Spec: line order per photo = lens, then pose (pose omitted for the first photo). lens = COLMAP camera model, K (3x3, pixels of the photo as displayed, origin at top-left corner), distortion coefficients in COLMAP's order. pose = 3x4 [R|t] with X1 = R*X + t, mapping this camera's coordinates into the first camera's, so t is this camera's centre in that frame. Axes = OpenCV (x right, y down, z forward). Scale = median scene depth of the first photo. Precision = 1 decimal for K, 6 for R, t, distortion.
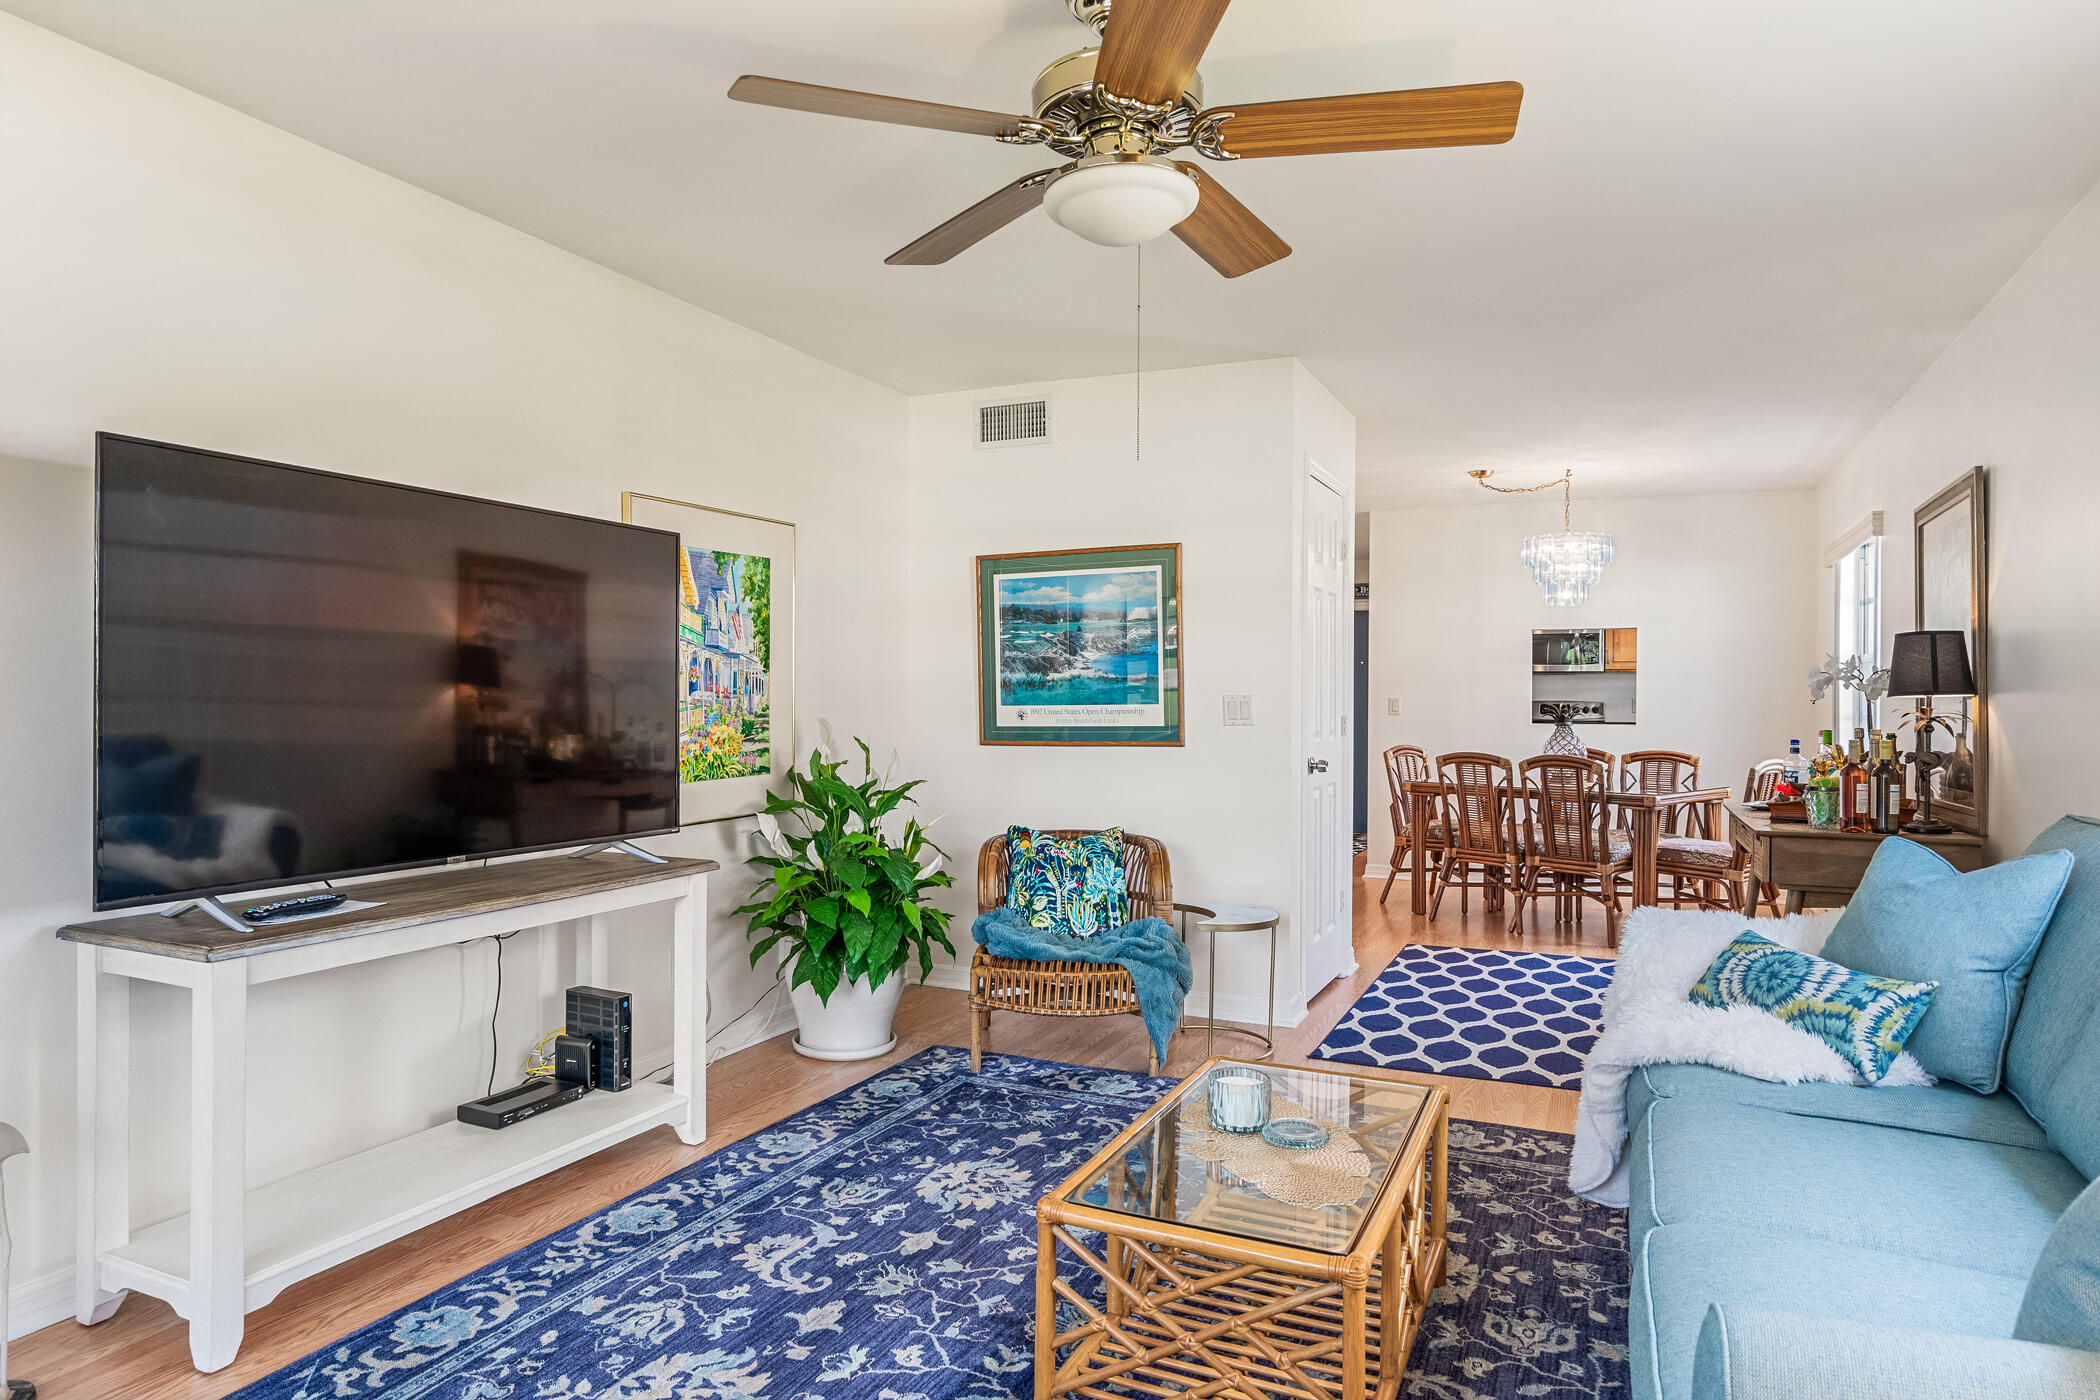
lens RADIAL K [[1250.4, 0, 1046.4], [0, 1250.4, 702.2], [0, 0, 1]] dist [0.003244, 0.000491]
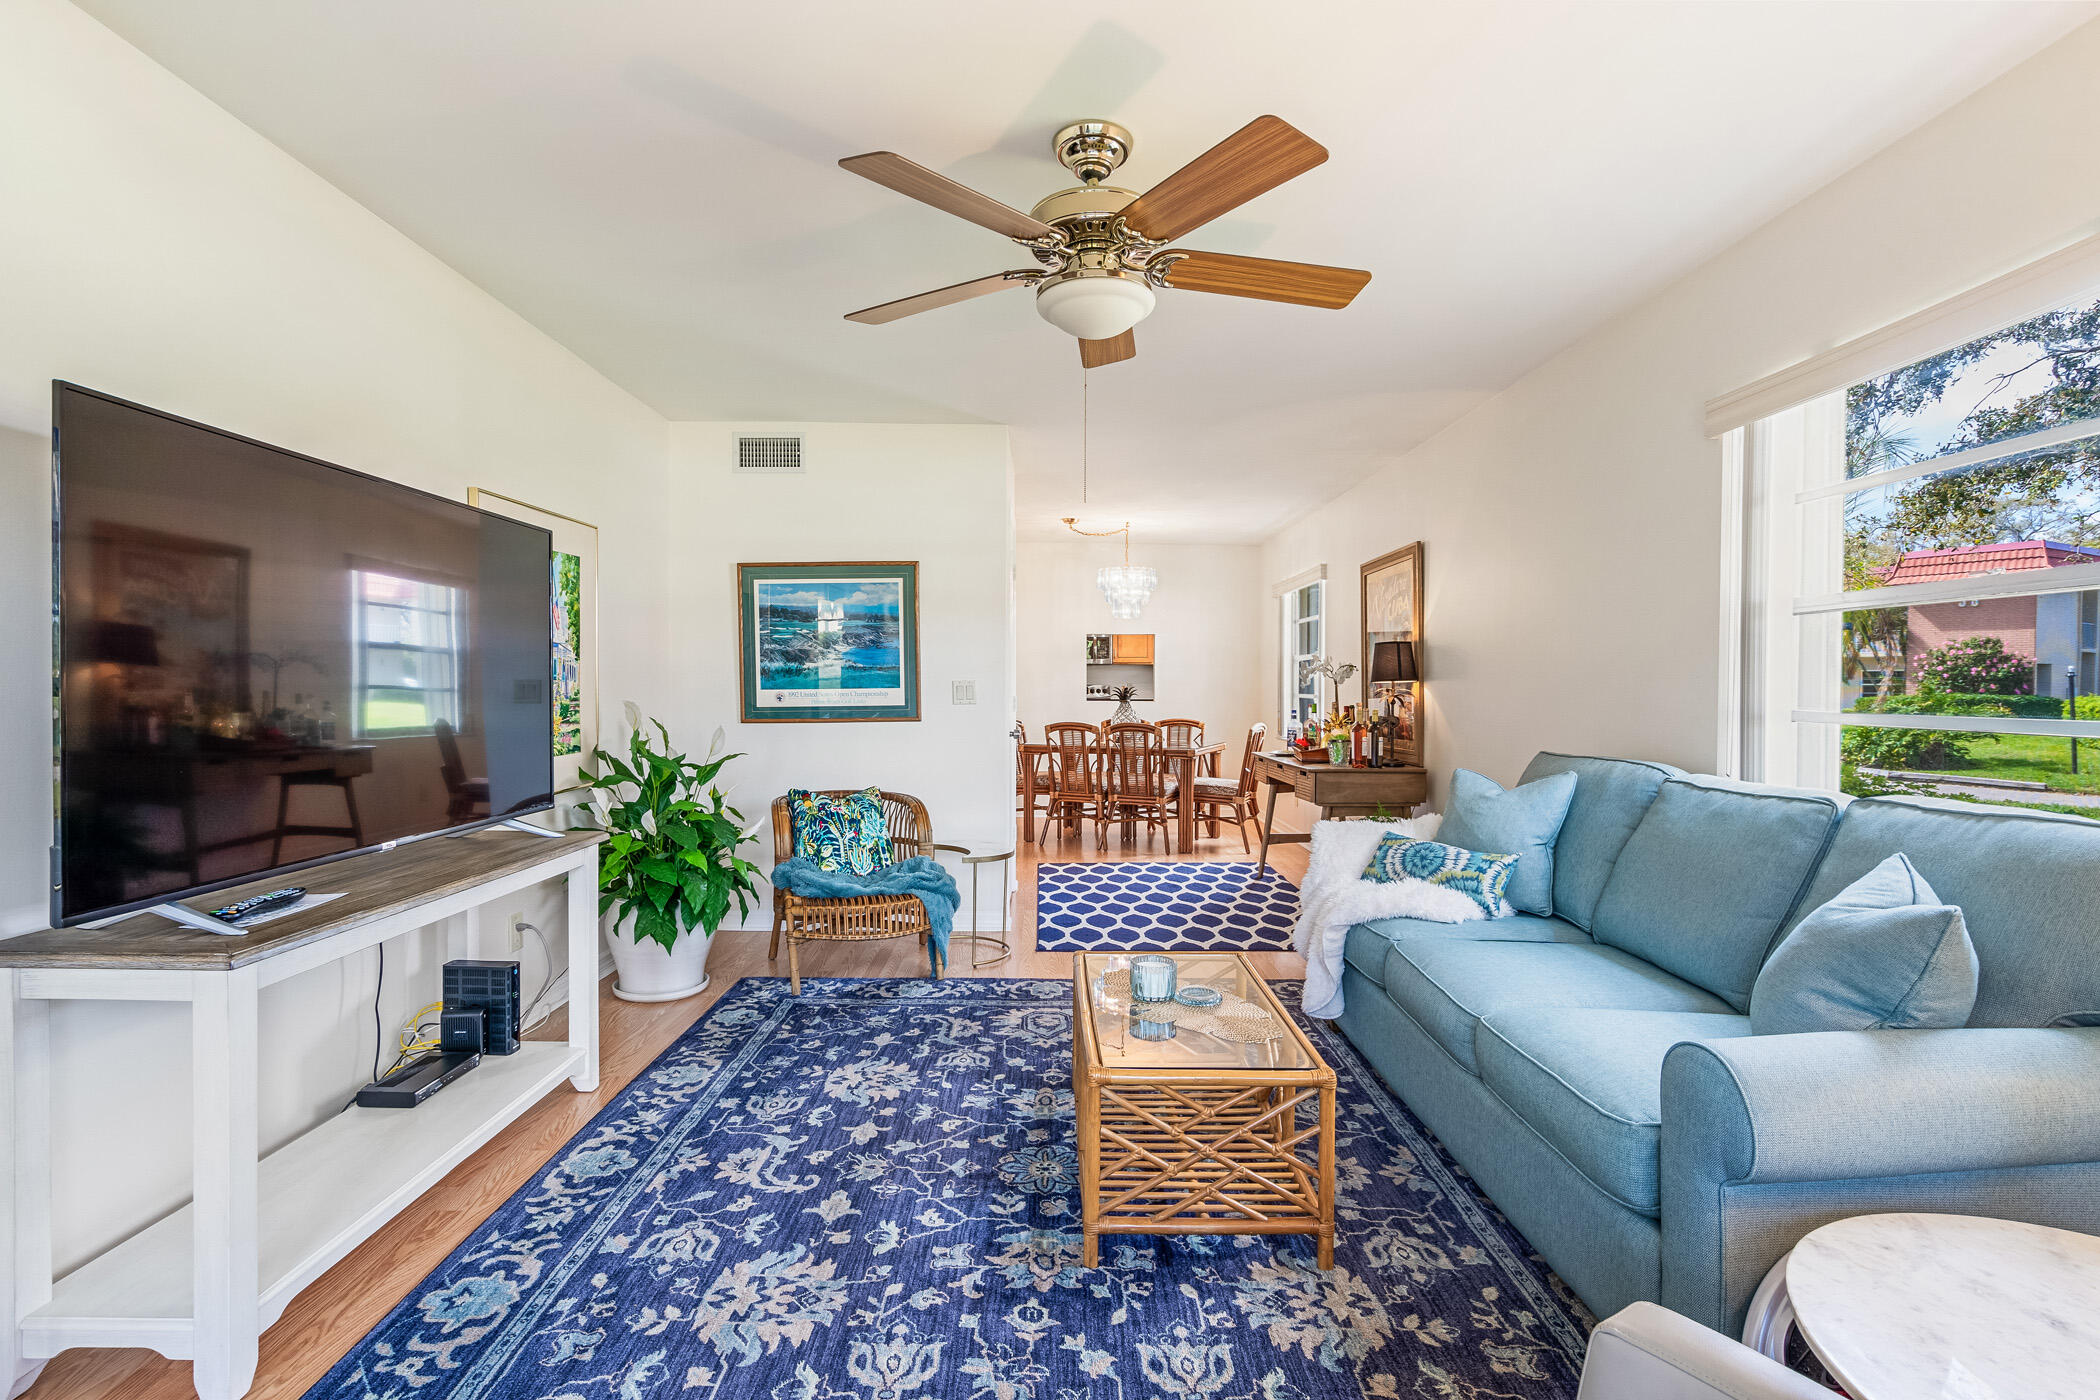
lens RADIAL K [[976.7, 0, 1049.8], [0, 976.7, 696.9], [0, 0, 1]] dist [-0.002703, 0.001047]
pose [[0.905994, -0.006582, 0.423239, -0.256369], [0.001697, 0.999928, 0.011917, -0.001315], [-0.423287, -0.010078, 0.905940, 0.054189]]
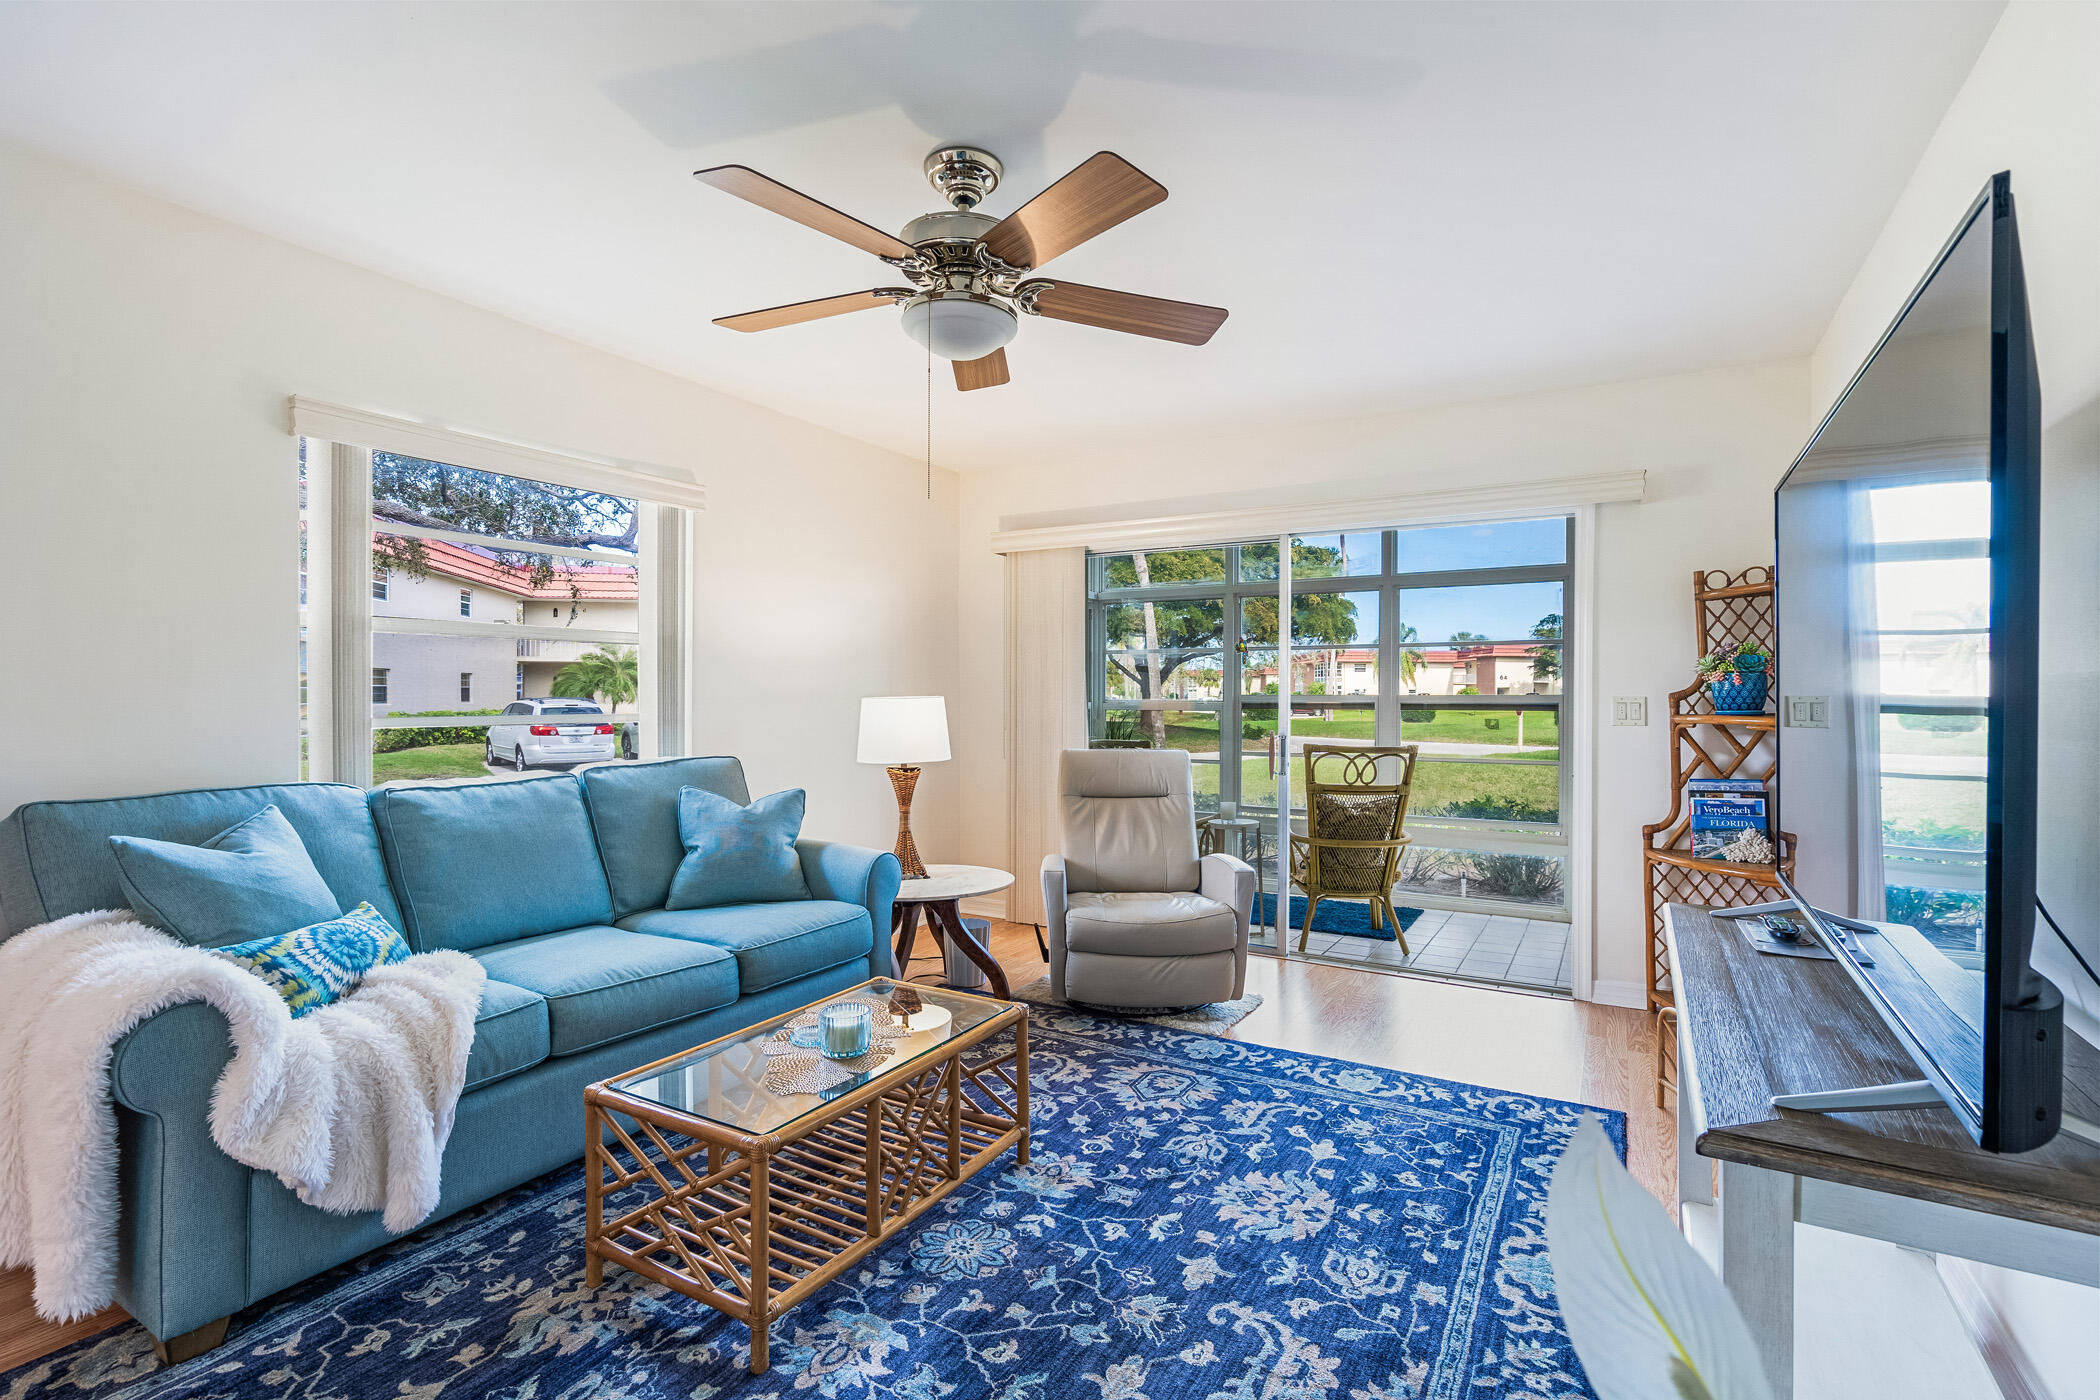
lens RADIAL K [[968.3, 0, 1051.2], [0, 968.3, 700.9], [0, 0, 1]] dist [-0.000556, 0.000351]
pose [[-0.995218, -0.007496, 0.097394, -0.086007], [-0.006651, 0.999937, 0.008991, -0.006873], [-0.097455, 0.008300, -0.995205, 1.232709]]
